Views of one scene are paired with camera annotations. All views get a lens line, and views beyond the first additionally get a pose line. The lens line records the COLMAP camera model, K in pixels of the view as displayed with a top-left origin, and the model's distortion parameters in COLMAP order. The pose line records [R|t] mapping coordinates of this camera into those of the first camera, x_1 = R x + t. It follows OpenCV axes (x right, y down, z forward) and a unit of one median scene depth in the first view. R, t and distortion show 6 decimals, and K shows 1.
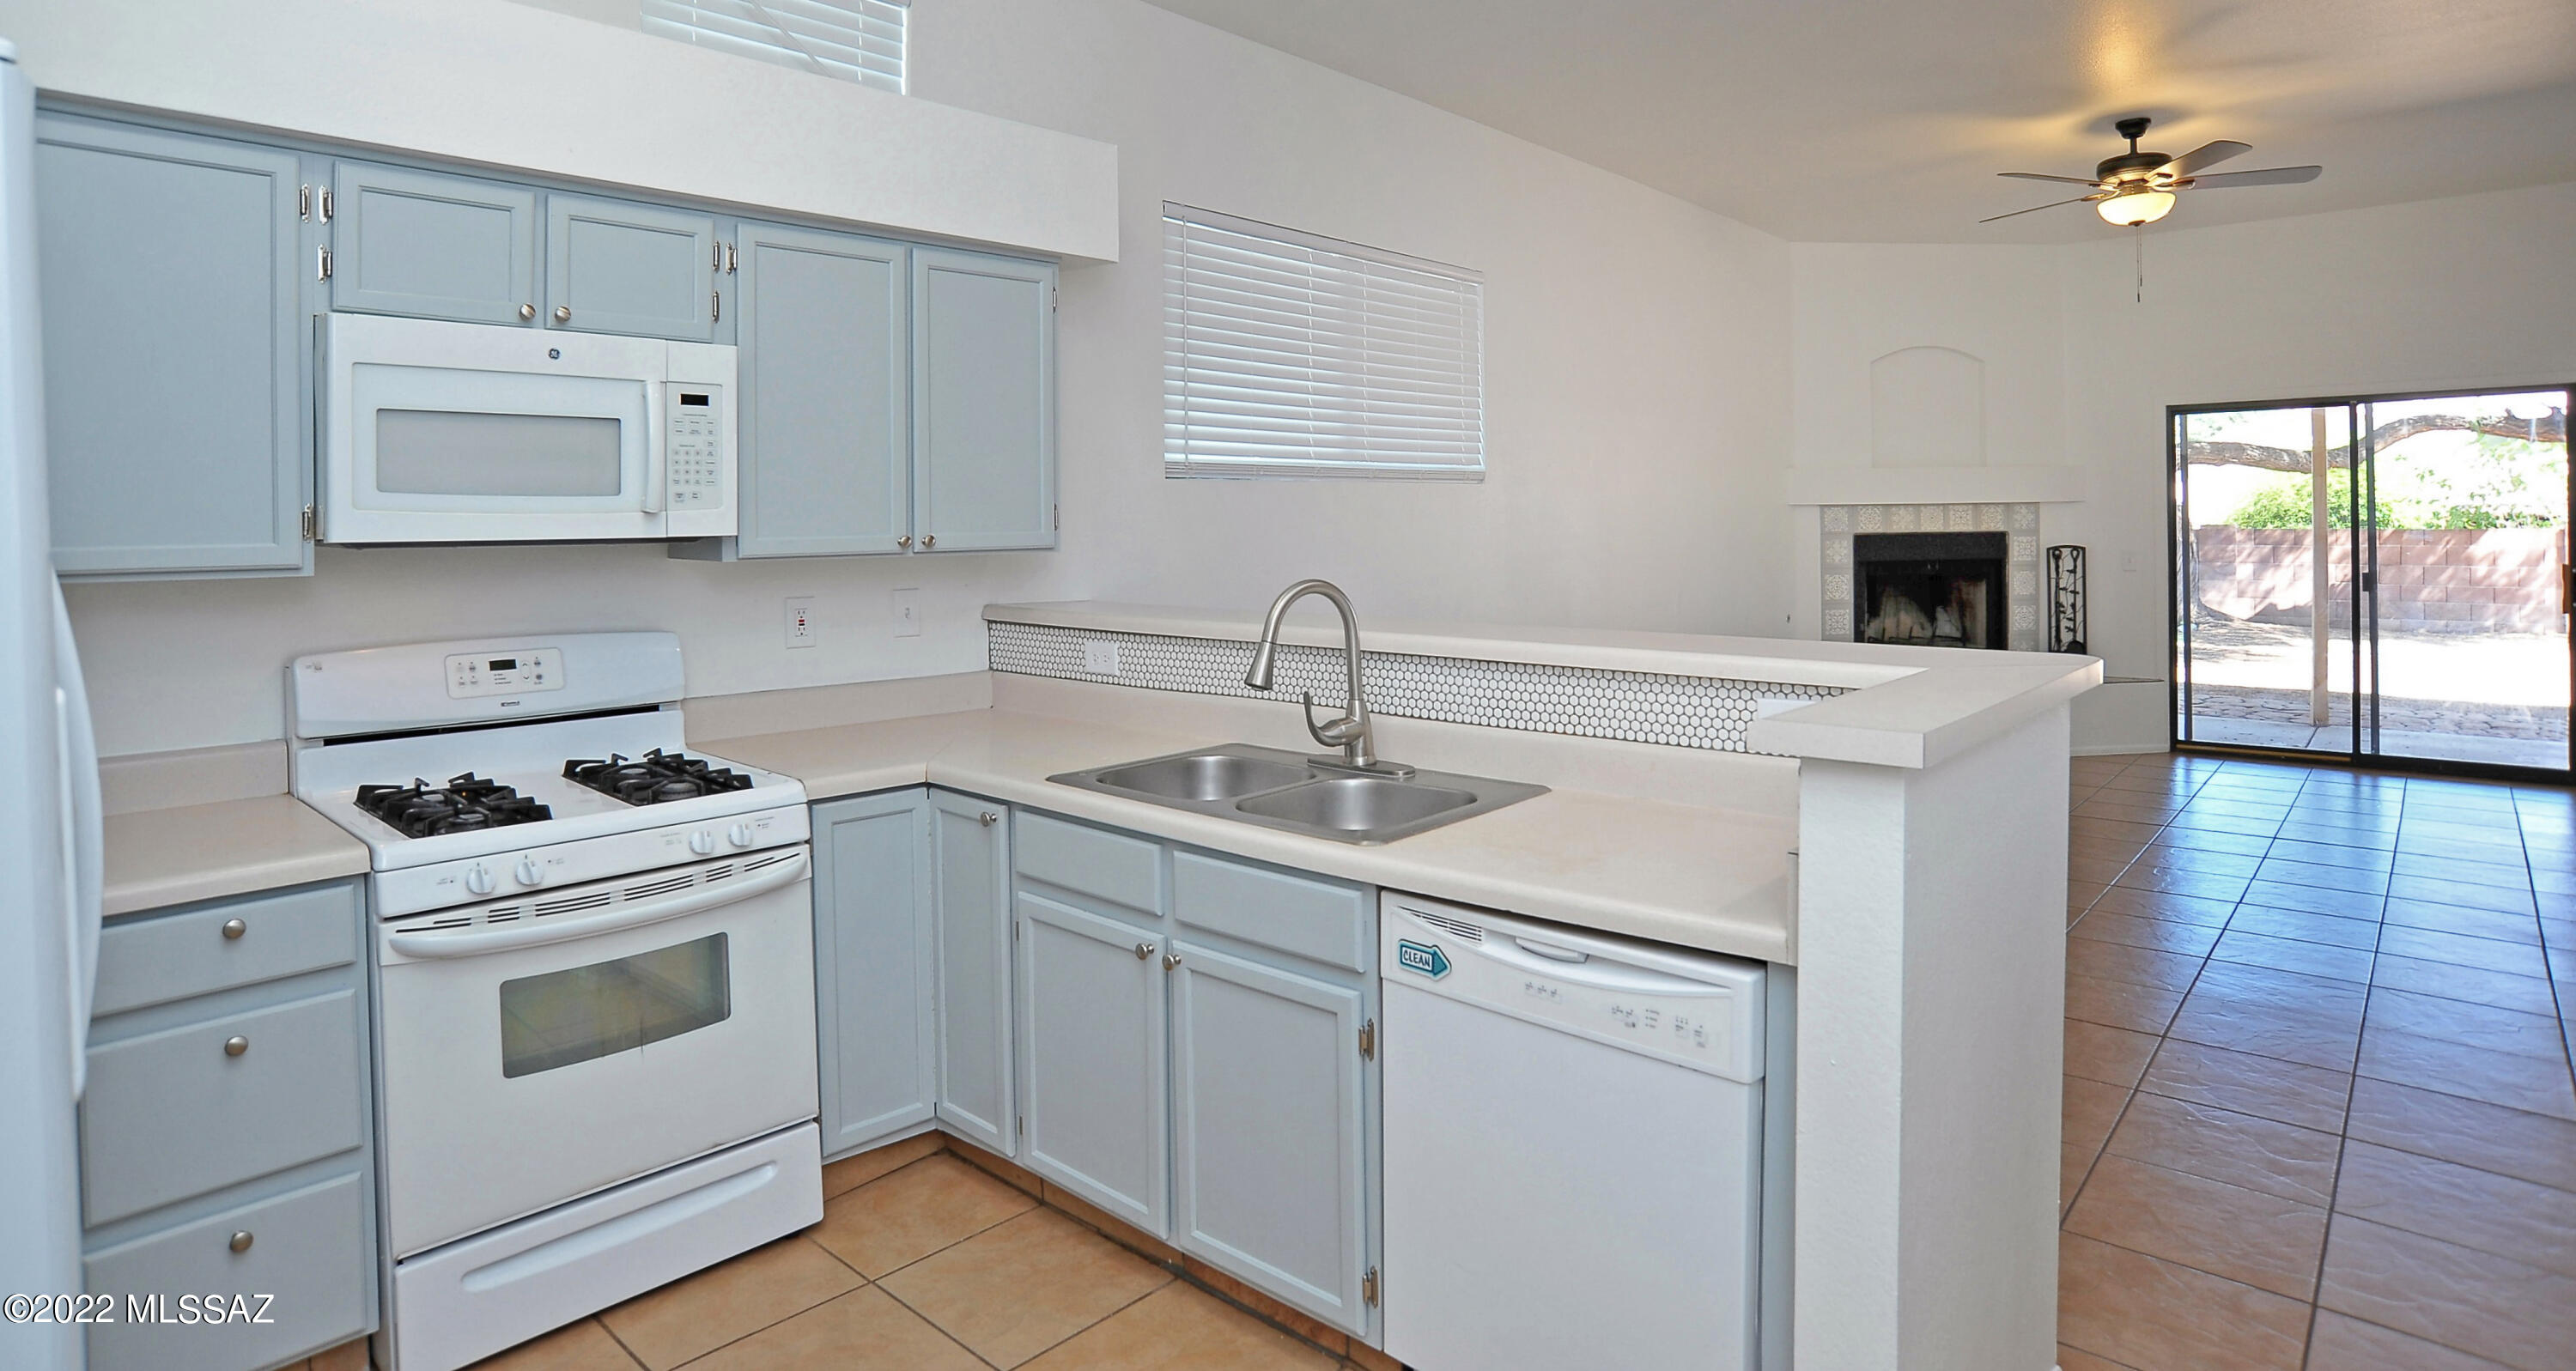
lens RADIAL K [[1348.5, 0, 1286.4], [0, 1348.5, 521.9], [0, 0, 1]] dist [-0.106111, 0.045321]
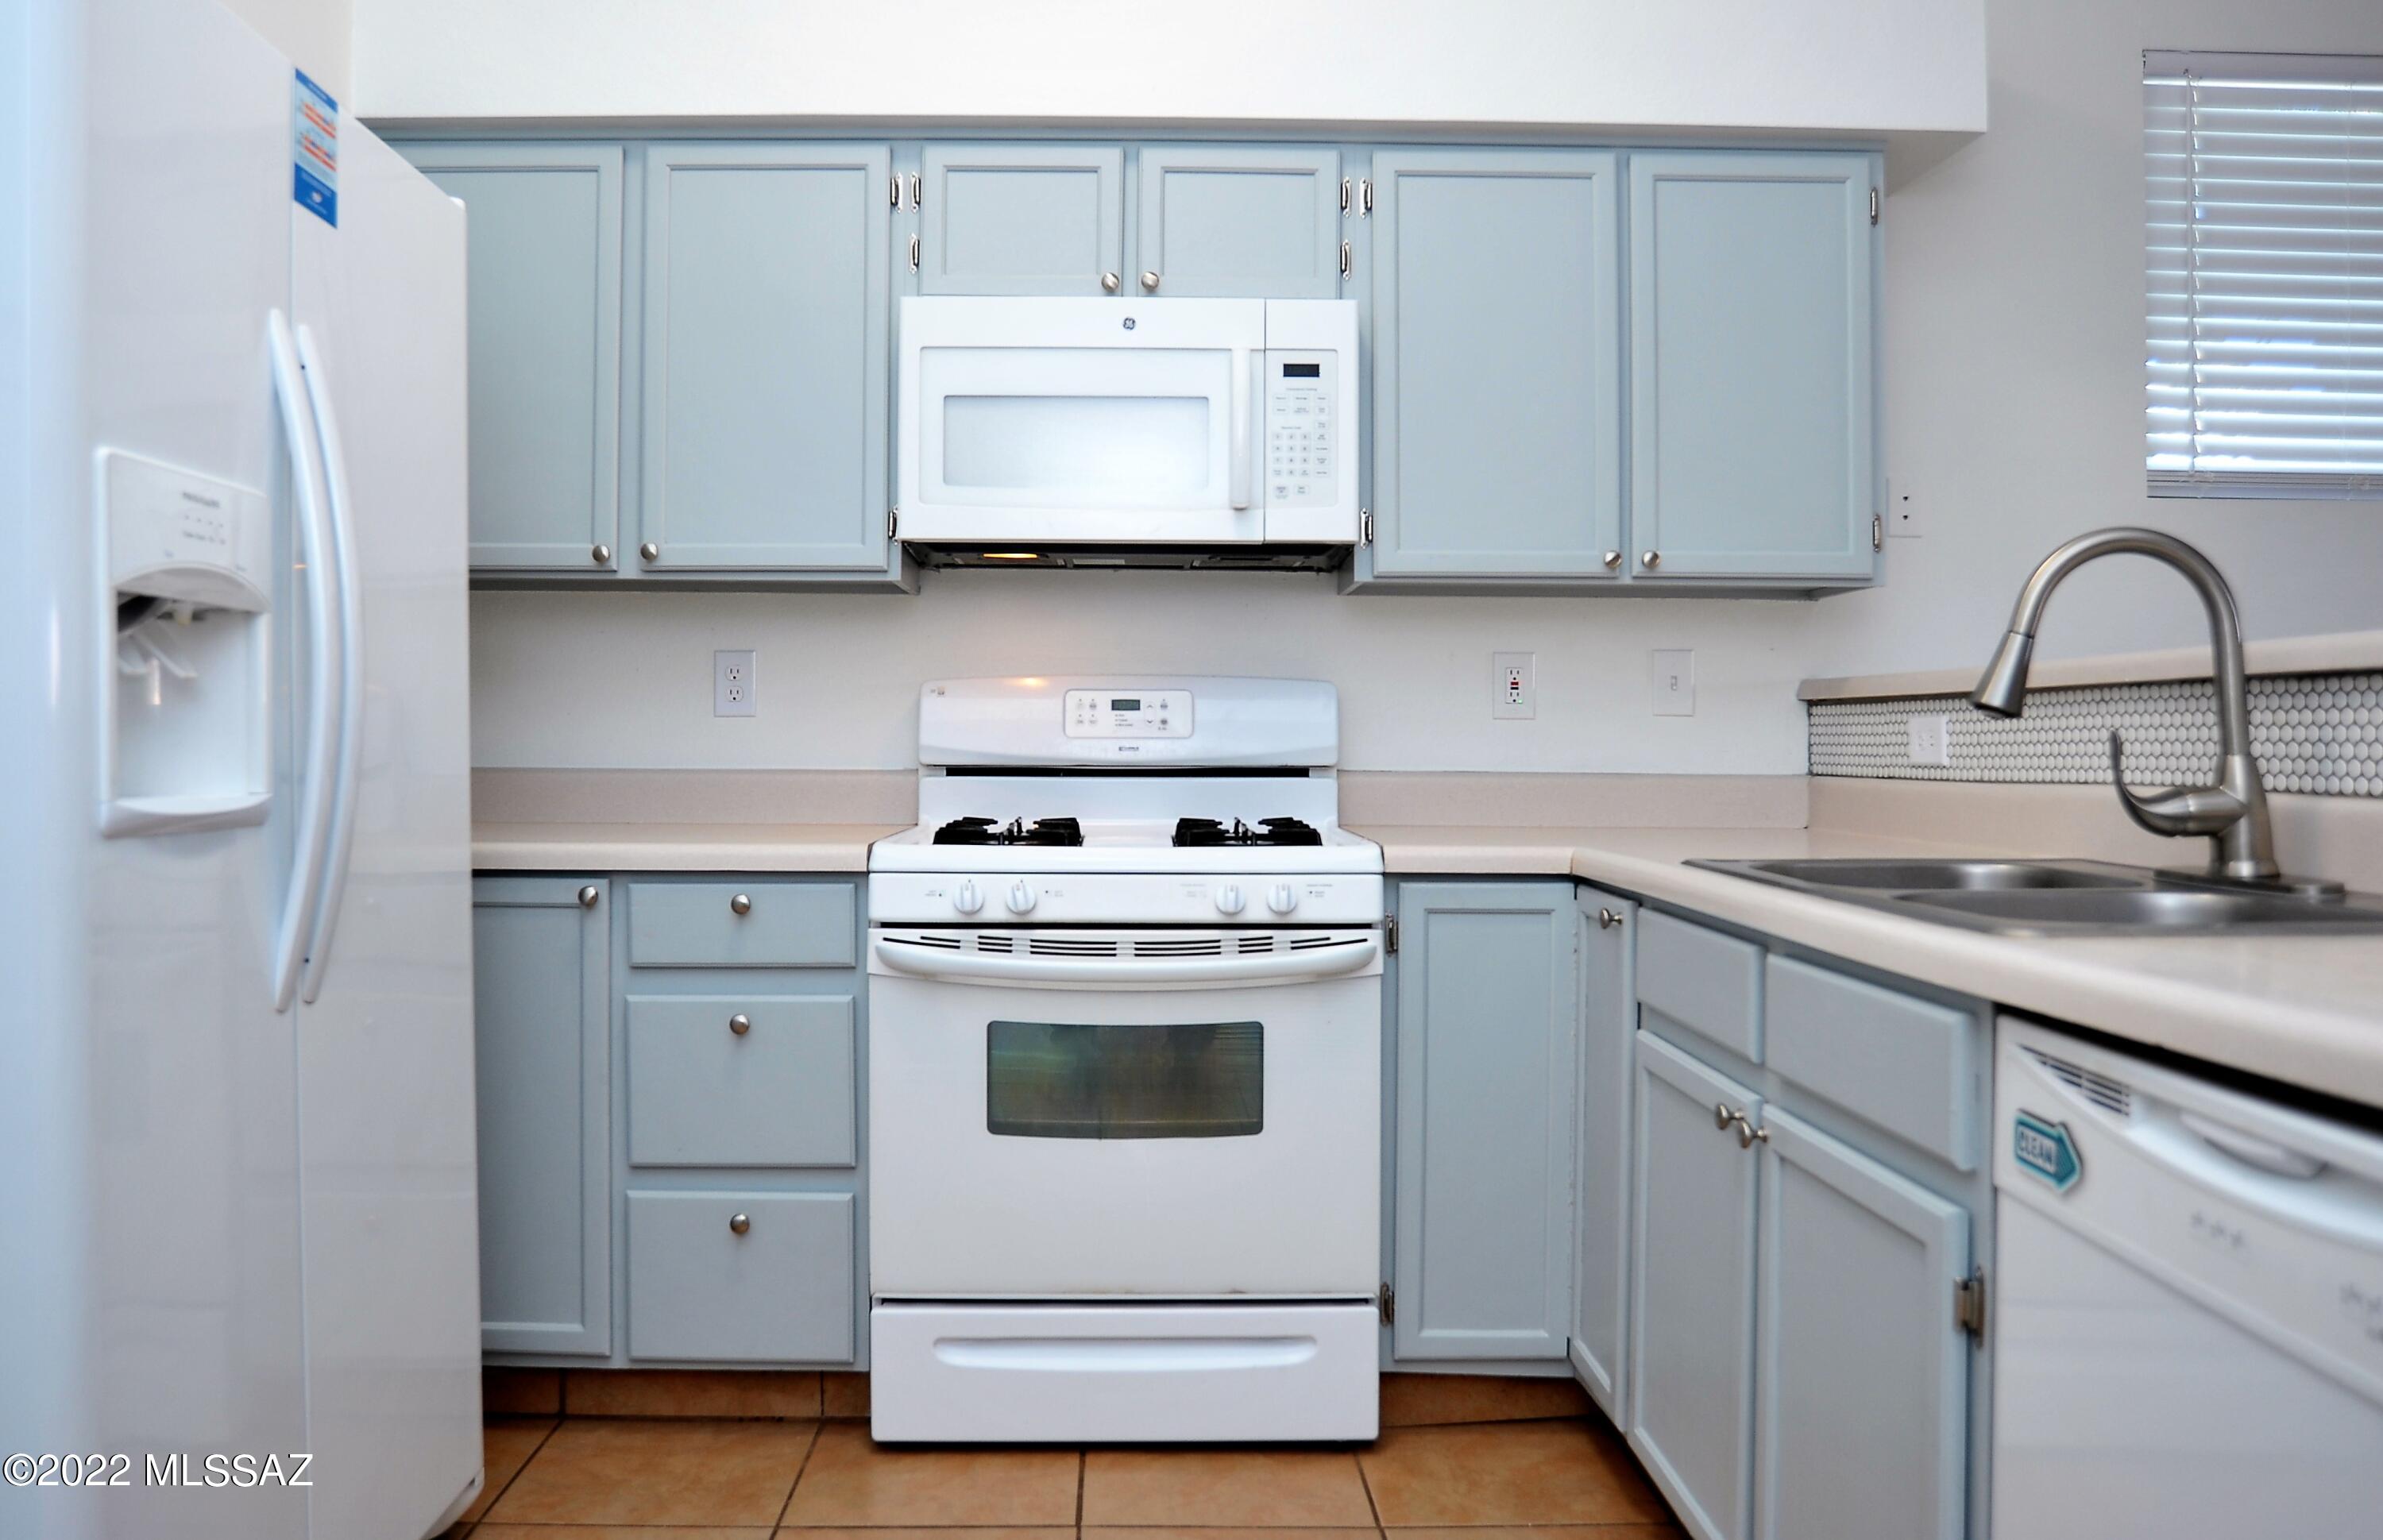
lens RADIAL K [[1674.4, 0, 1156.3], [0, 1674.4, 735.2], [0, 0, 1]] dist [-0.102869, 0.075514]
pose [[0.680207, 0.007626, -0.732980, 0.237553], [-0.011601, 0.999933, -0.000362, 0.132253], [0.732928, 0.008750, 0.680250, 0.257306]]
